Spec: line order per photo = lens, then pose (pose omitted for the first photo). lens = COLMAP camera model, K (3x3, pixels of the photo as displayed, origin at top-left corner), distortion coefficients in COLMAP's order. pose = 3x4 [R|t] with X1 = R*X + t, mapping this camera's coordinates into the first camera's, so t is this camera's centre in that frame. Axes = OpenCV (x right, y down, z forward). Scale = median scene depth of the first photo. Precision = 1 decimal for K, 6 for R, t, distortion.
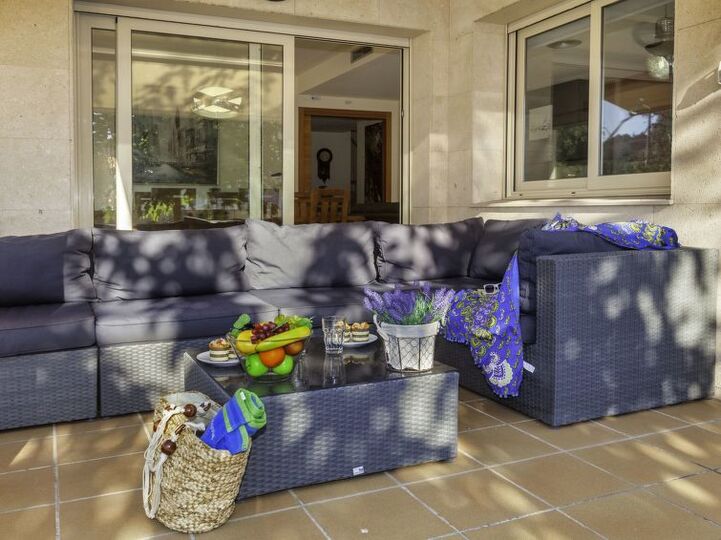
lens RADIAL K [[659.7, 0, 360.5], [0, 659.7, 270.0], [0, 0, 1]] dist [0.001277, 0.000668]
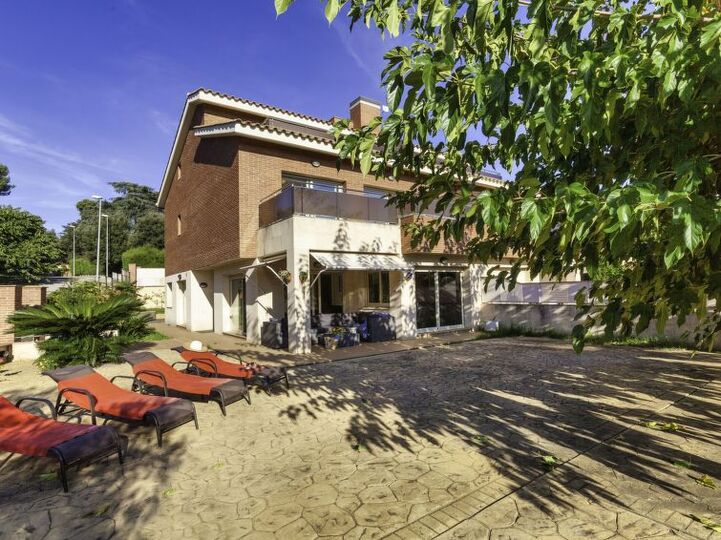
lens RADIAL K [[391.3, 0, 360.5], [0, 391.3, 270.0], [0, 0, 1]] dist [0.000101, -0.000006]
pose [[0.980553, -0.015084, 0.195675, -0.590881], [0.043653, 0.988828, -0.142525, 0.058607], [-0.191339, 0.148295, 0.970257, -2.884348]]
